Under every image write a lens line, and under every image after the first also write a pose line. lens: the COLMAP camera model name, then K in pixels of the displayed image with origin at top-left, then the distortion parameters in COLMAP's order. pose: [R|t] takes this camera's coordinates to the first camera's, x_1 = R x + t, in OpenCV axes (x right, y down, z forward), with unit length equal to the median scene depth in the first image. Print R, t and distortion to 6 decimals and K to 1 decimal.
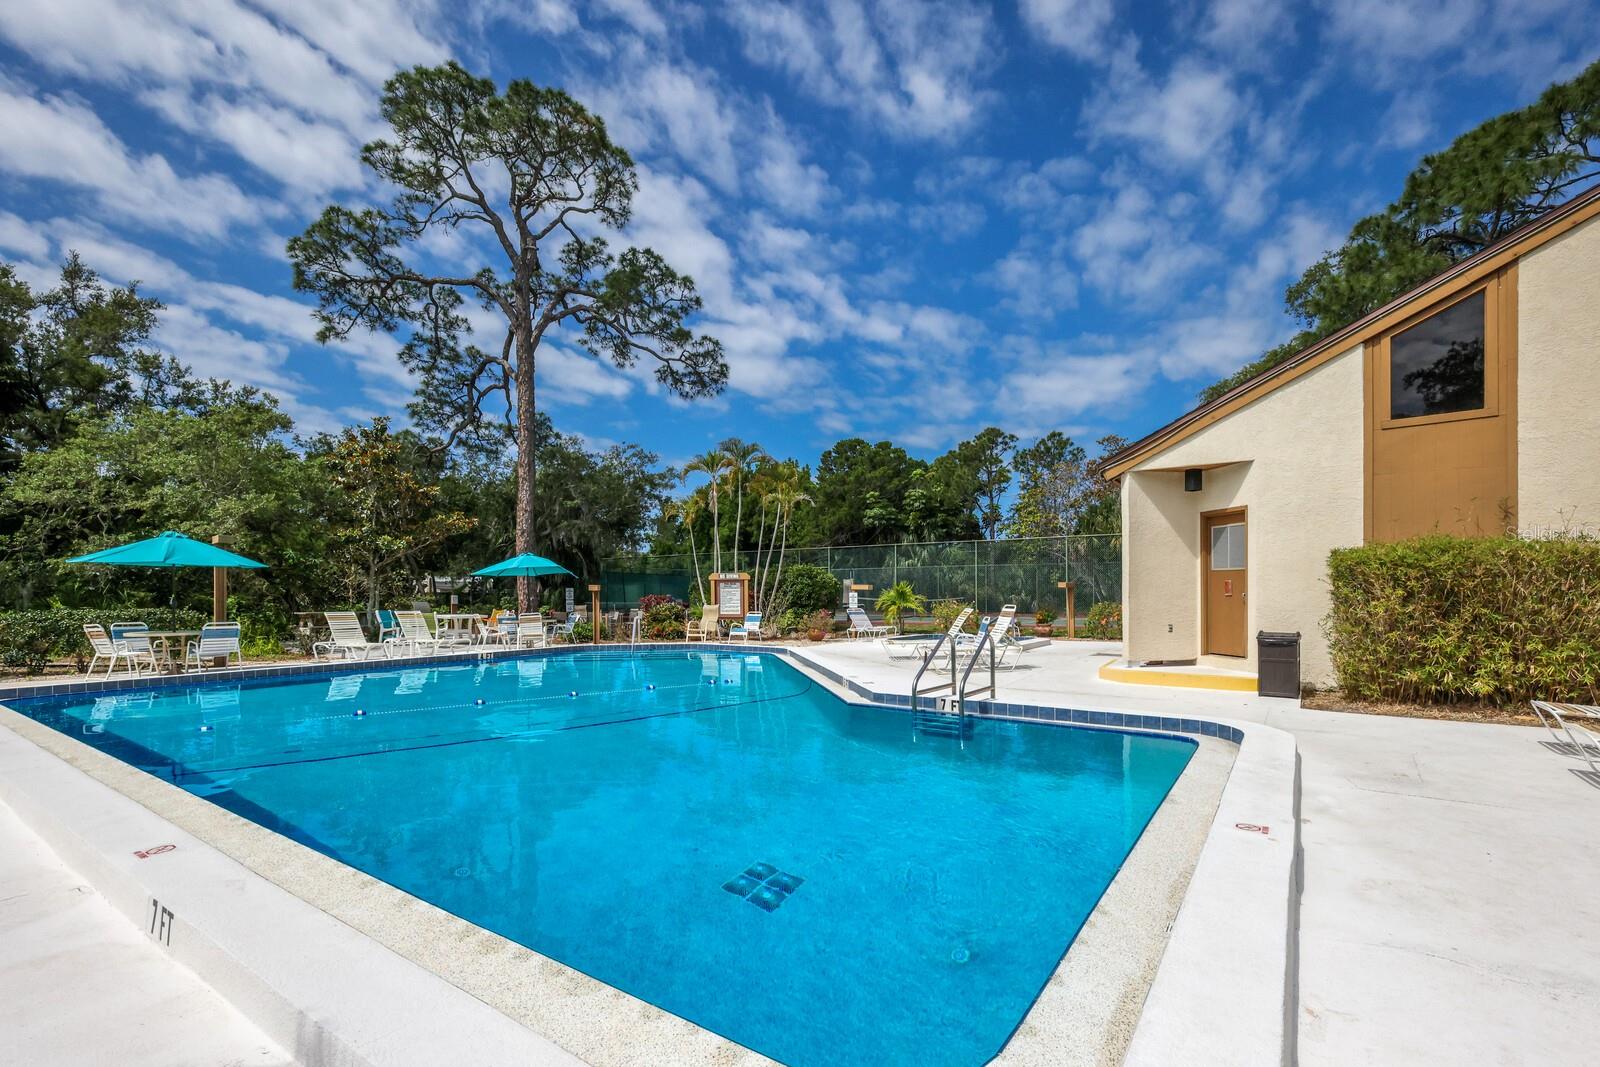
lens RADIAL K [[725.4, 0, 818.4], [0, 725.4, 591.1], [0, 0, 1]] dist [0.015955, 0.000211]
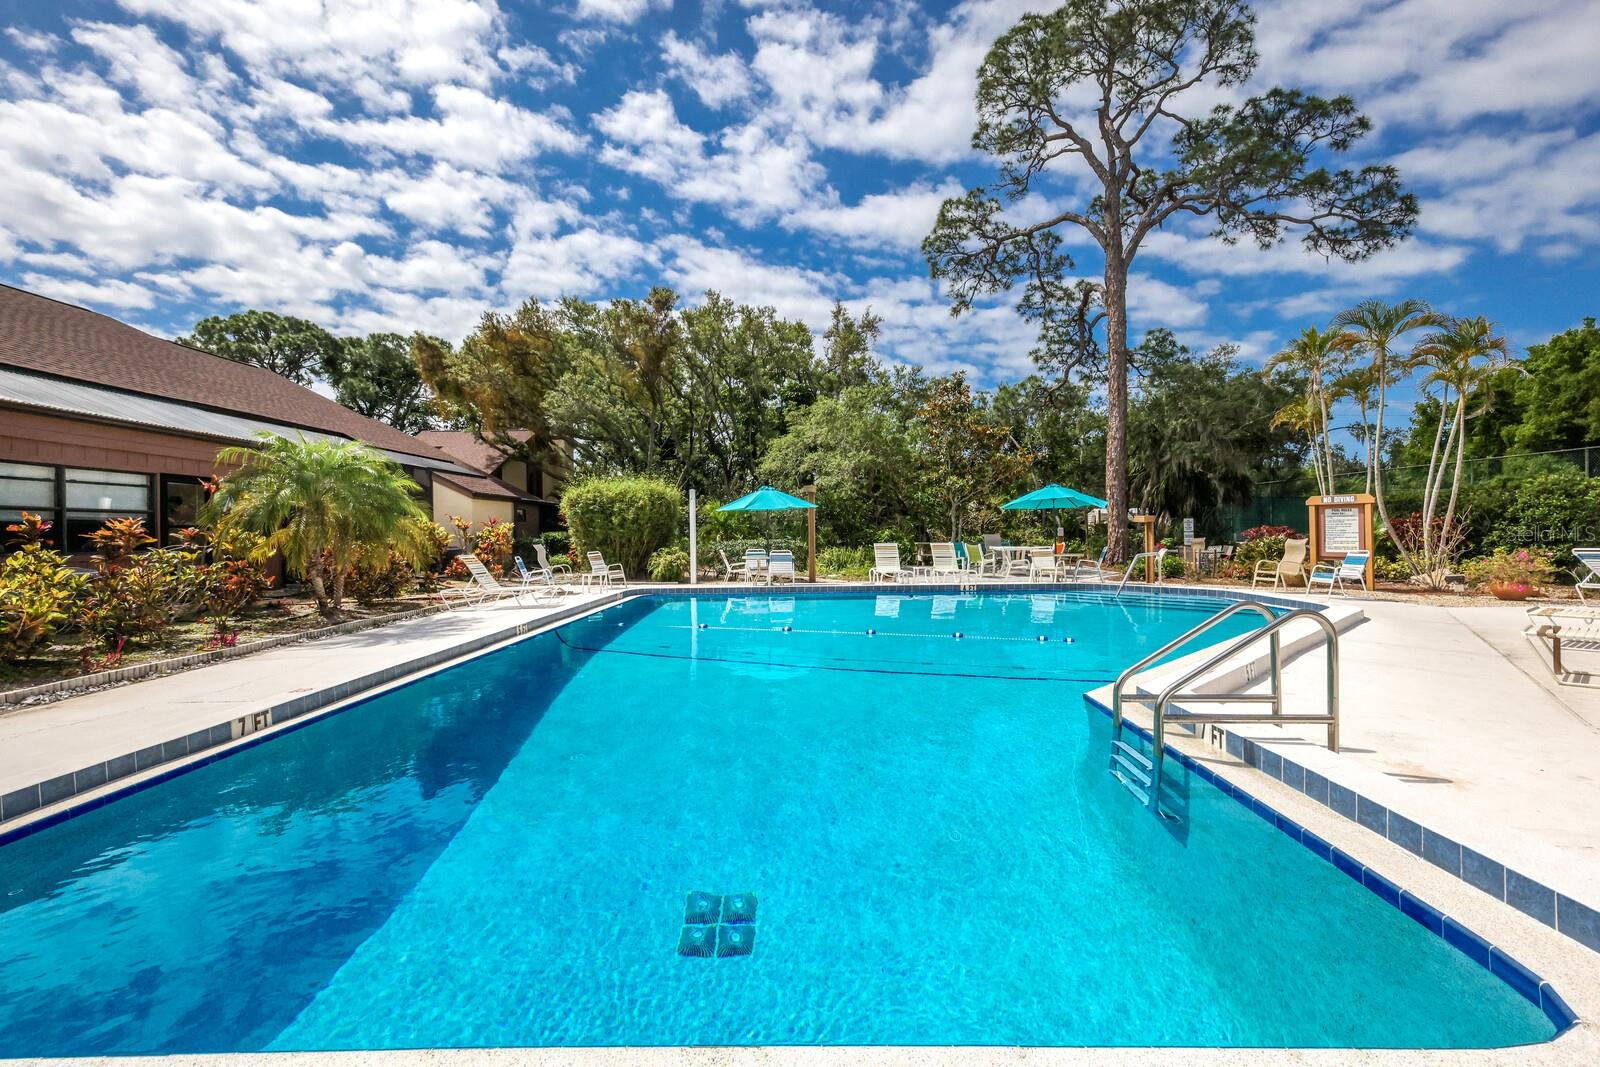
lens RADIAL K [[700.2, 0, 800.0], [0, 700.2, 533.5], [0, 0, 1]] dist [0.010638, -0.000163]
pose [[0.546837, 0.003328, -0.837232, 0.144134], [0.011685, 0.999864, 0.011606, -0.001076], [0.837157, -0.016129, 0.546724, 0.154919]]
